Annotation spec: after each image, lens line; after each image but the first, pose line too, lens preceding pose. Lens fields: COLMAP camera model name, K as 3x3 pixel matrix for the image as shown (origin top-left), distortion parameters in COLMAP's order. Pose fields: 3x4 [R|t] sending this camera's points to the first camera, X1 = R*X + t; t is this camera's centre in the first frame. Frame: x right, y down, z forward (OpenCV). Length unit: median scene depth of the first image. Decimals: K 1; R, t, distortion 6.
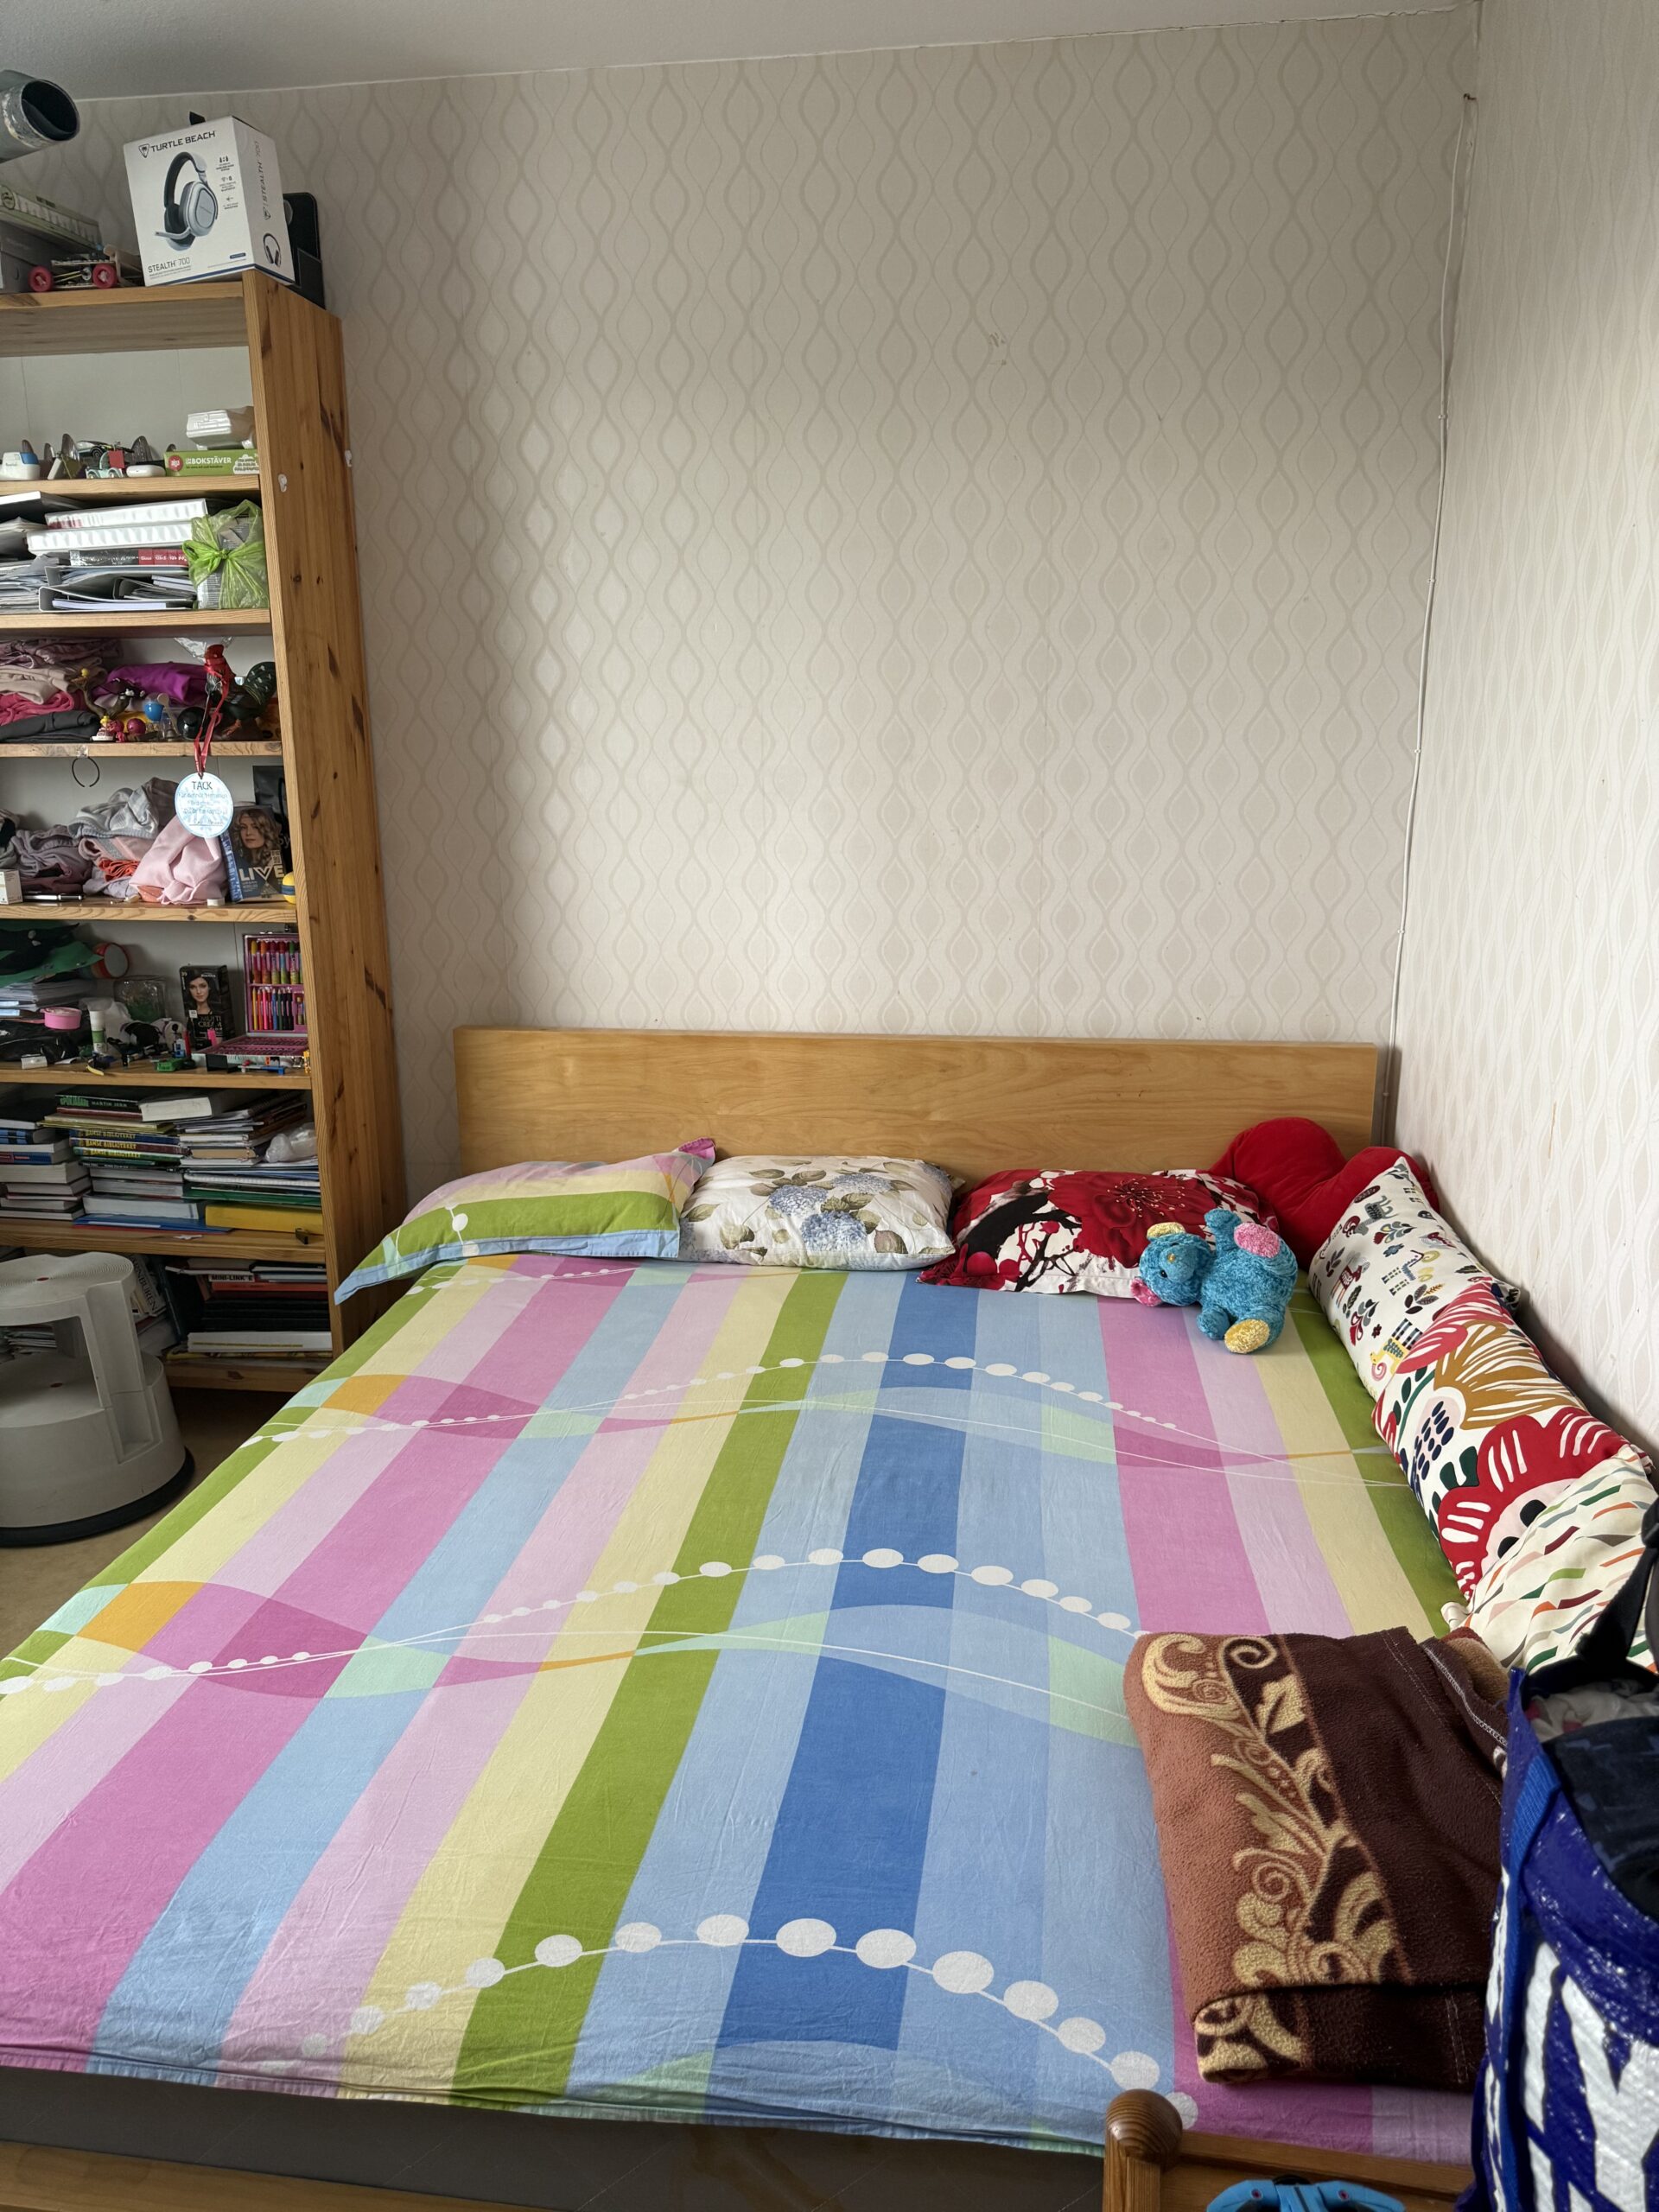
lens RADIAL K [[1547.9, 0, 831.8], [0, 1547.9, 1111.3], [0, 0, 1]] dist [0.001596, -0.014974]
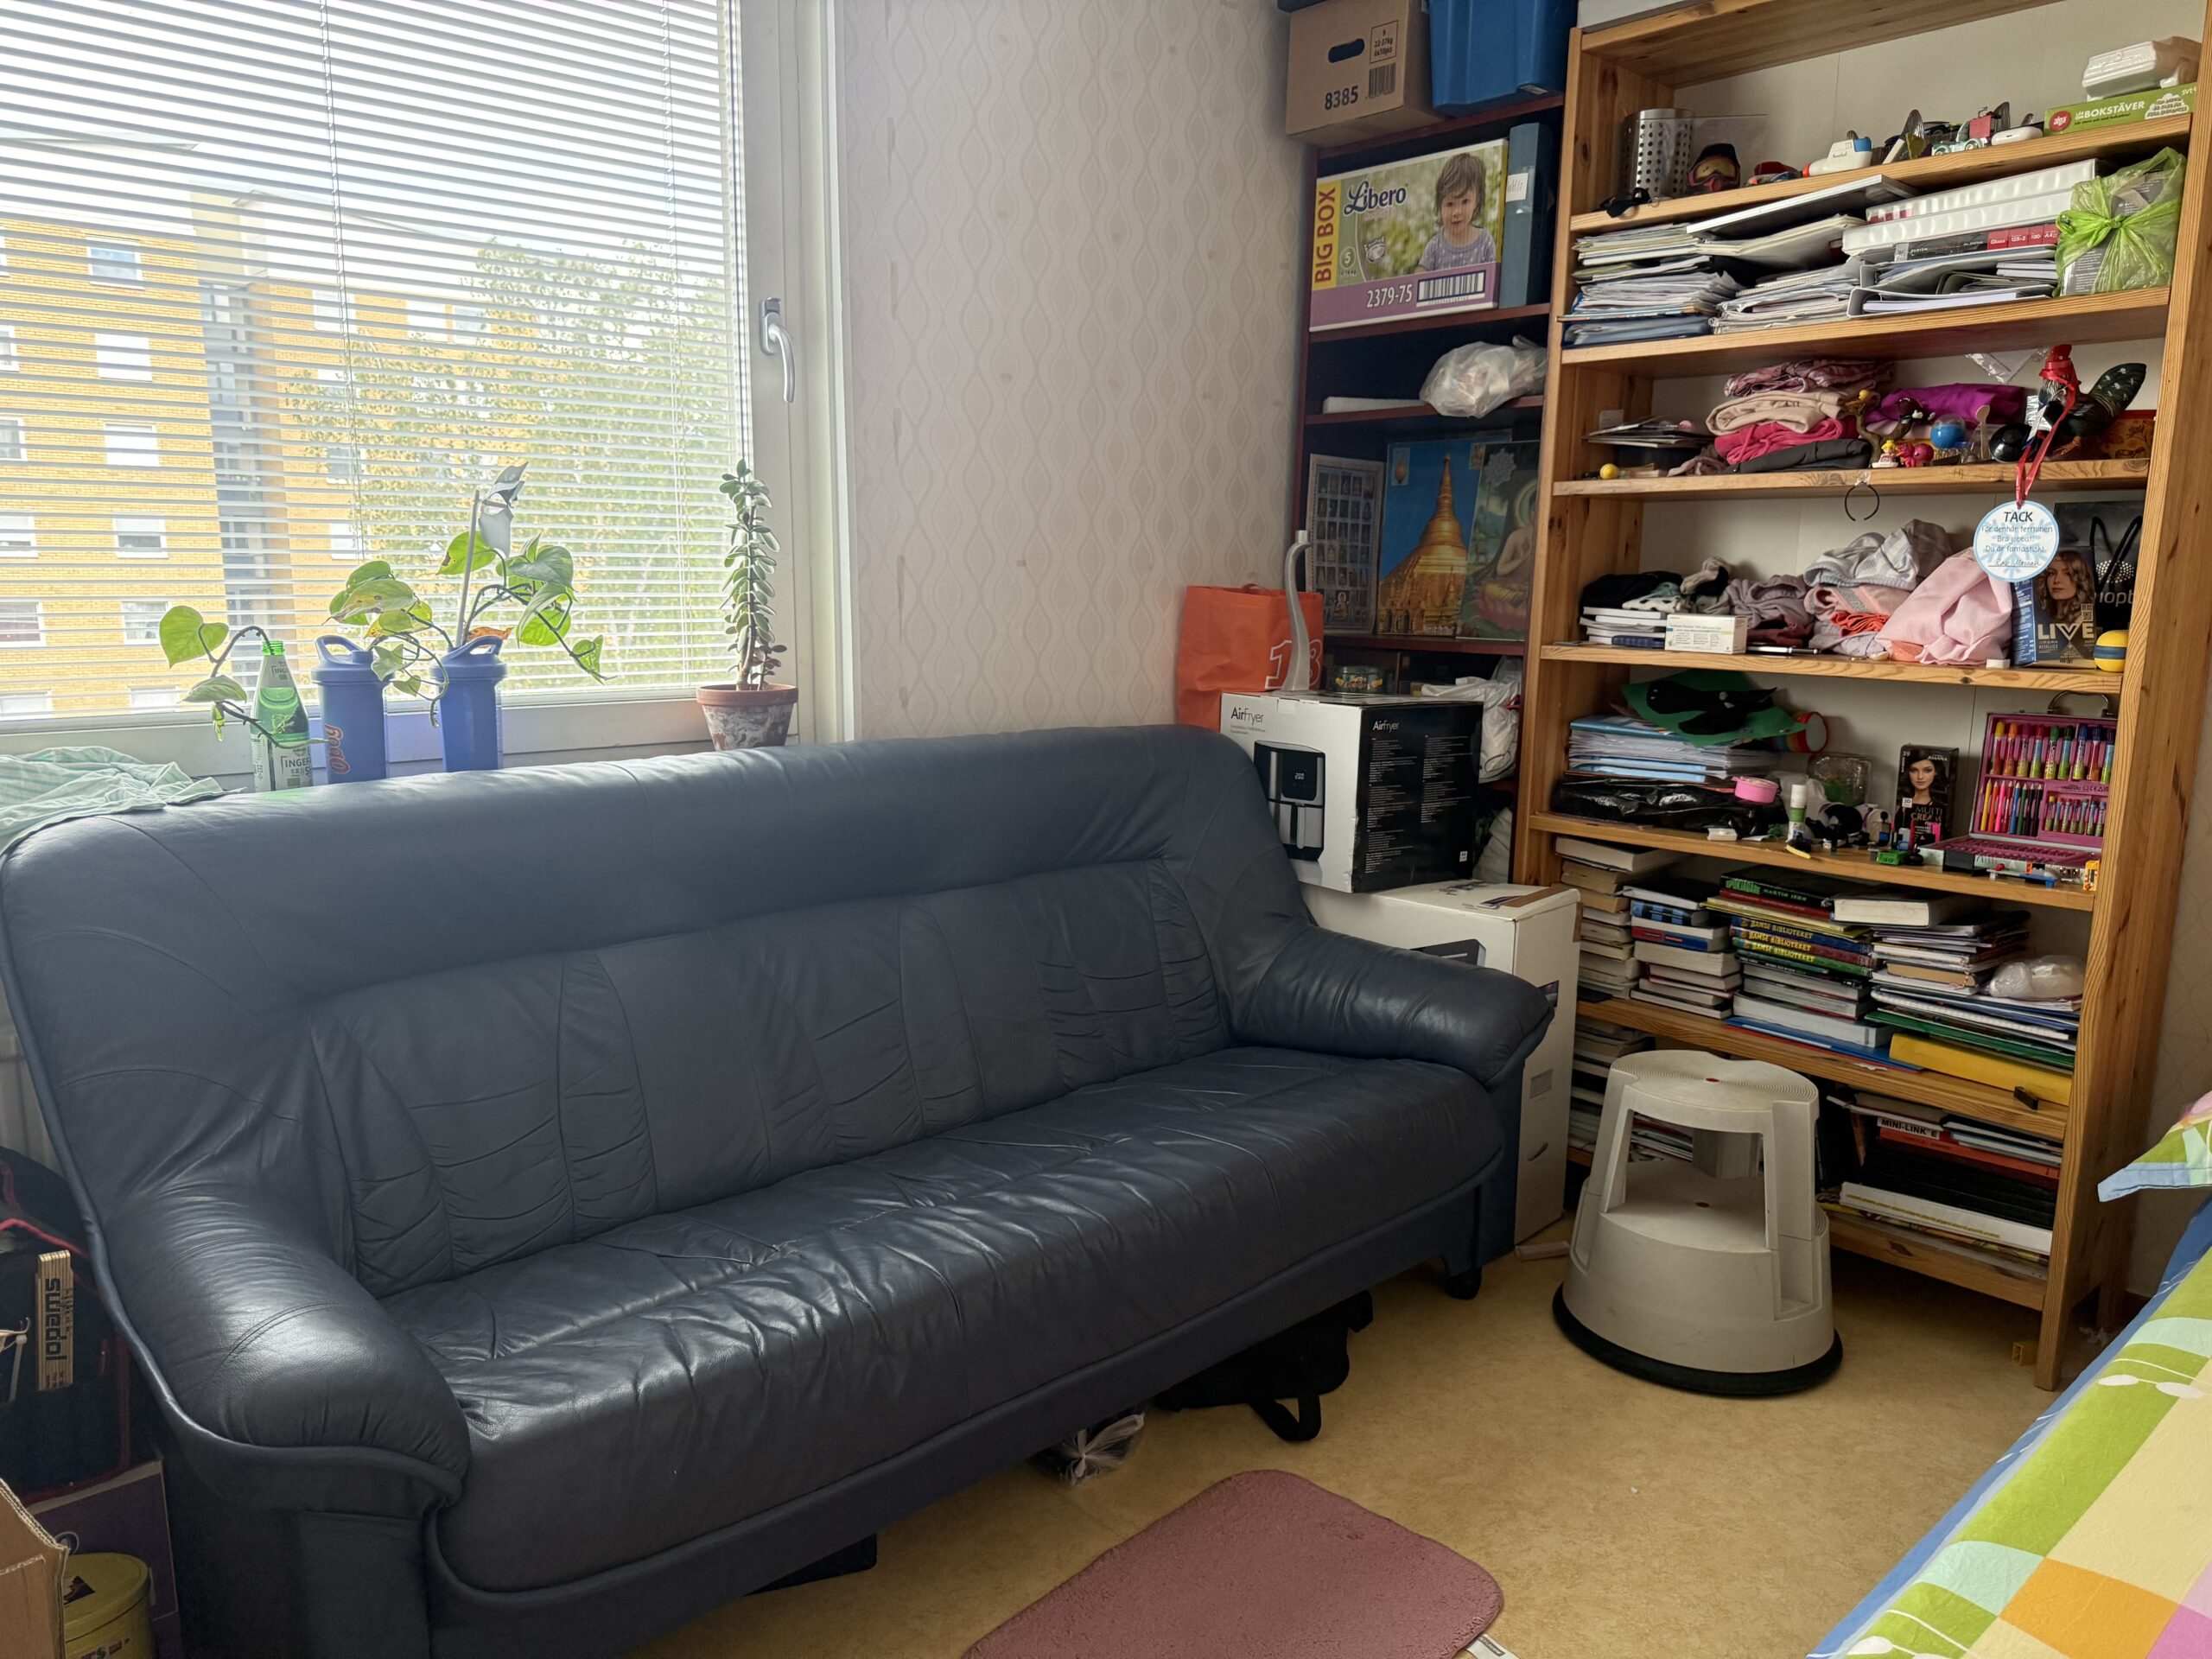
lens RADIAL K [[1547.9, 0, 1102.4], [0, 1547.9, 834.1], [0, 0, 1]] dist [0.001596, -0.014974]
pose [[0.759704, 0.122059, -0.638710, -0.222140], [-0.168574, 0.985614, -0.012156, 0.039026], [0.628038, 0.116905, 0.769351, 0.098384]]
